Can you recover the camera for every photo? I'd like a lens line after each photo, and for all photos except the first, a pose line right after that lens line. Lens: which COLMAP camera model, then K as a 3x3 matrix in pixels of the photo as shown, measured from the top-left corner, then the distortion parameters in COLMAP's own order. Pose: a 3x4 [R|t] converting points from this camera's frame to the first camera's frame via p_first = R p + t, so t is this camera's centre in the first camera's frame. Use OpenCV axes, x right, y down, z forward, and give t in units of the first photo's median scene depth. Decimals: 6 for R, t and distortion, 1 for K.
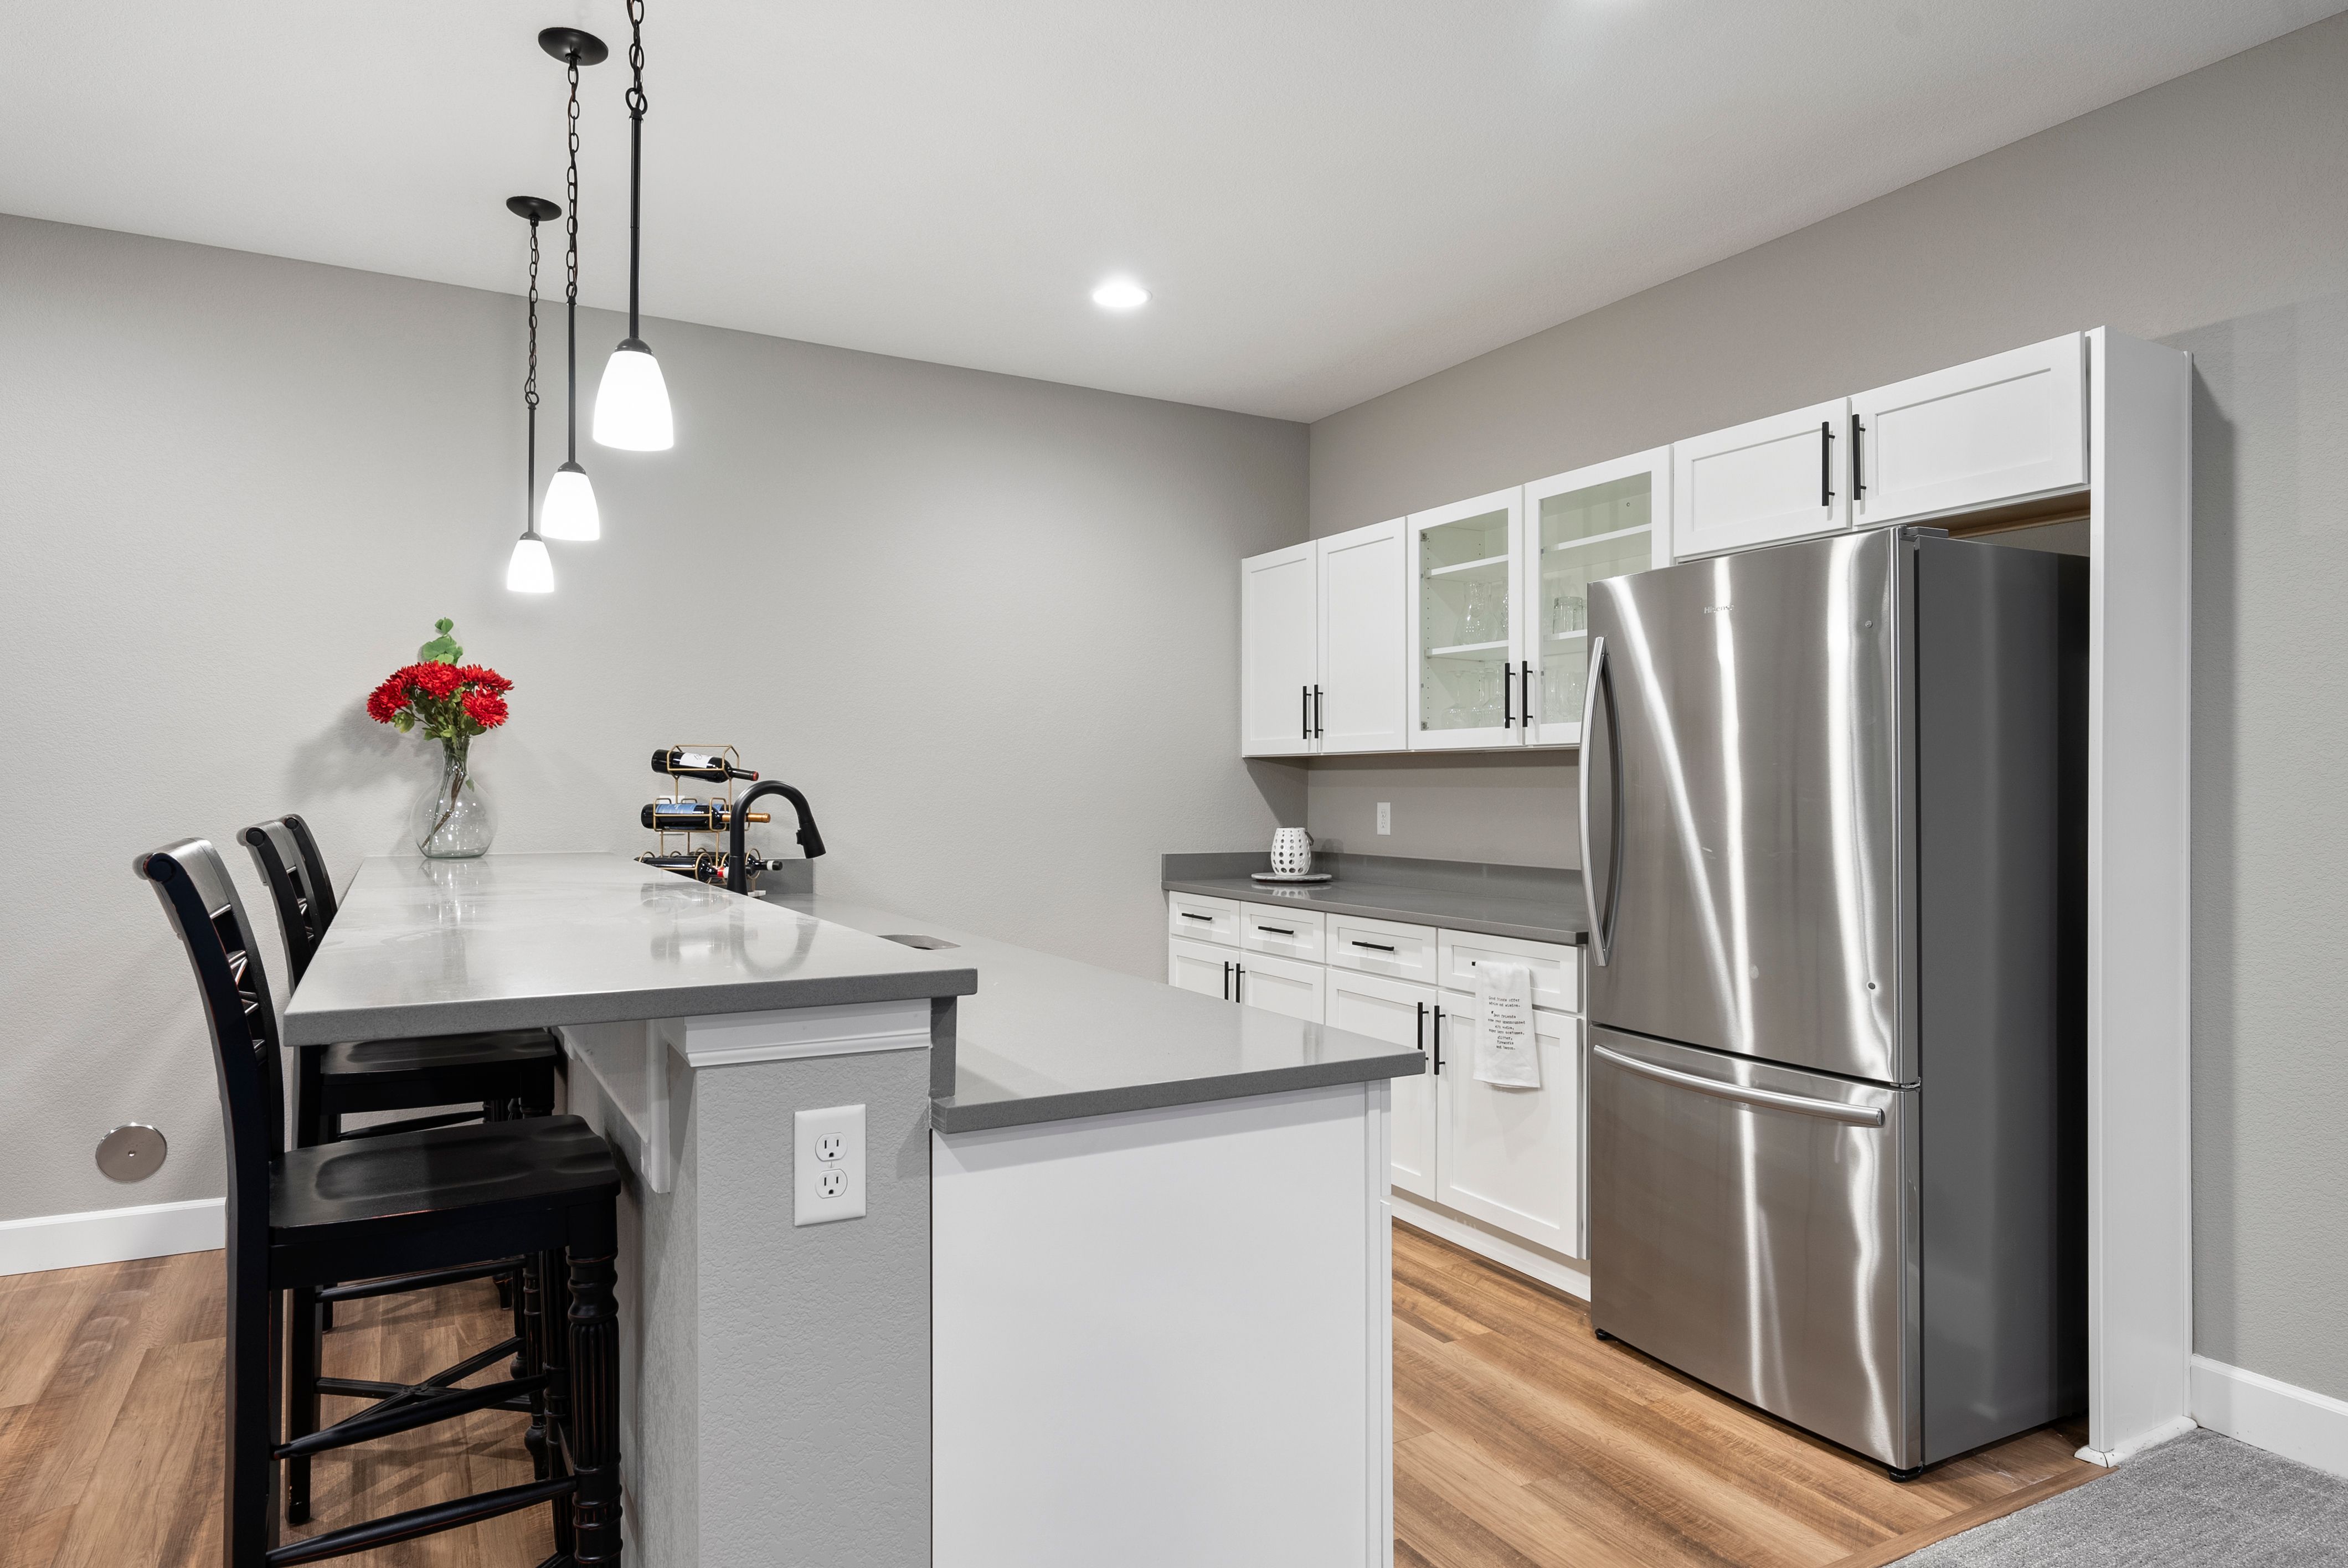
lens RADIAL K [[1347.3, 0, 1155.9], [0, 1347.3, 785.5], [0, 0, 1]] dist [0.000940, 0.002761]
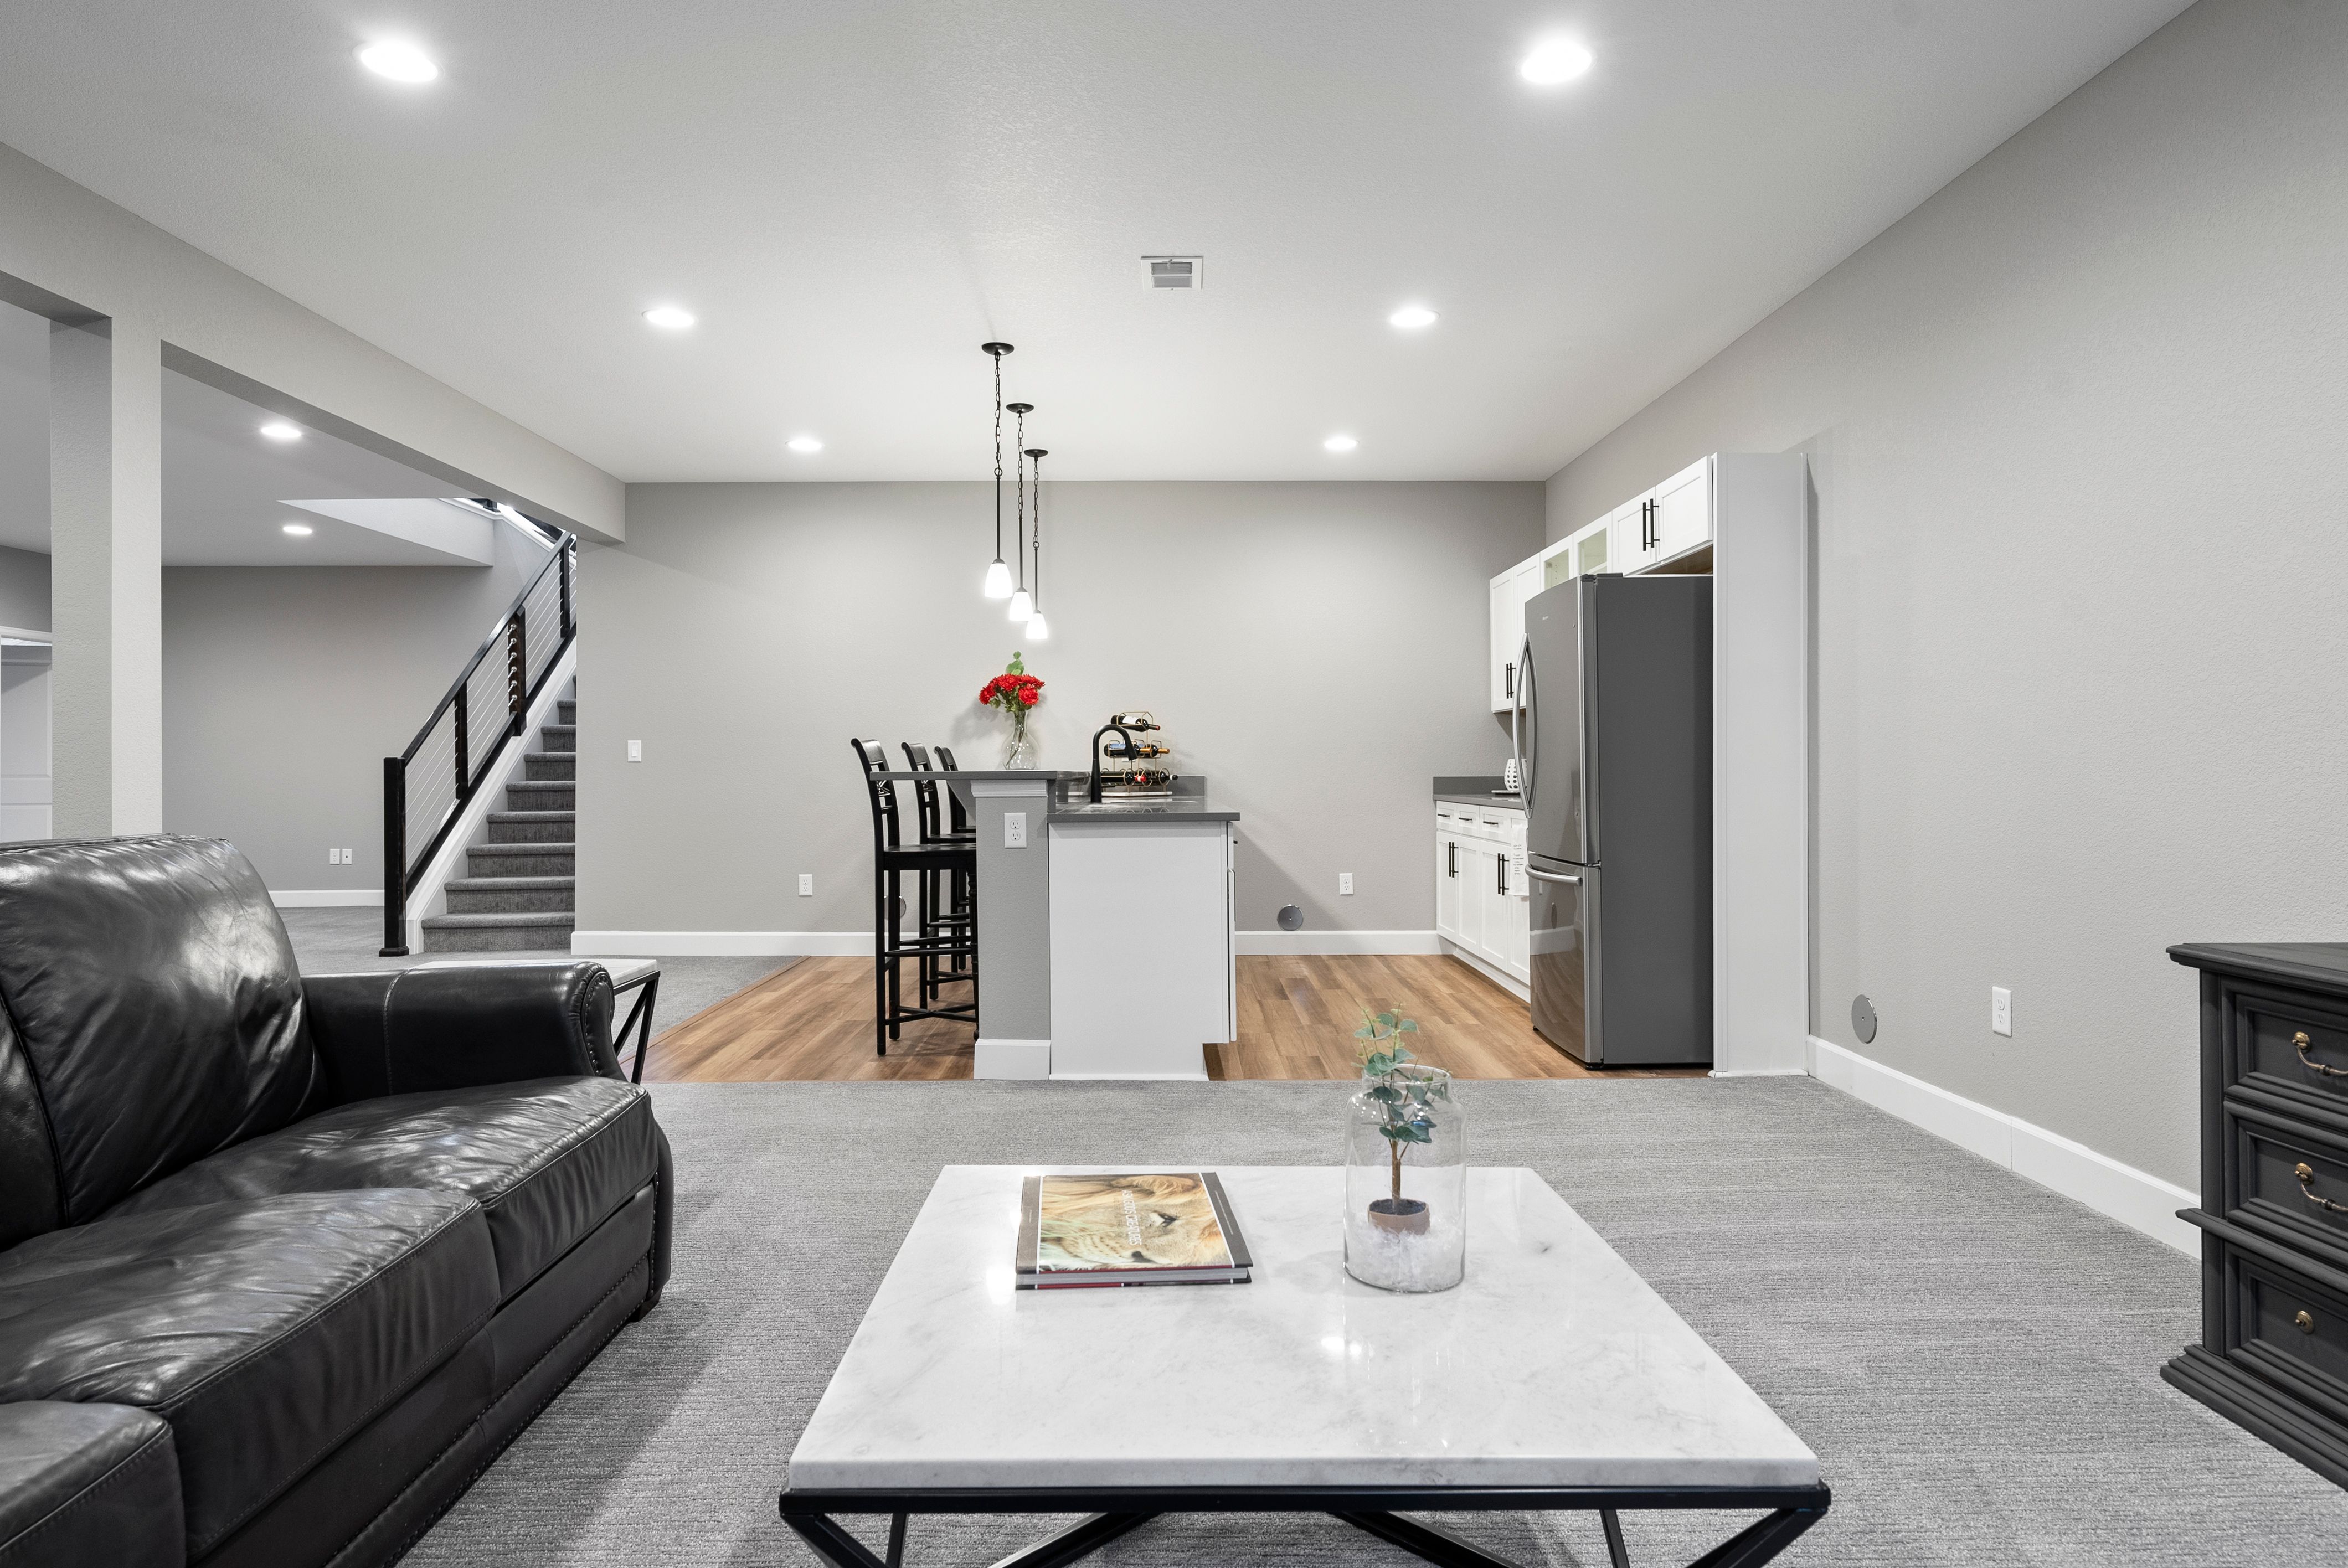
lens RADIAL K [[1347.3, 0, 1177.1], [0, 1347.3, 770.7], [0, 0, 1]] dist [0.000940, 0.002761]
pose [[0.879821, -0.008737, -0.475225, 0.630000], [0.010495, 0.999944, 0.001047, 0.052612], [0.475189, -0.005908, 0.879864, -0.639965]]
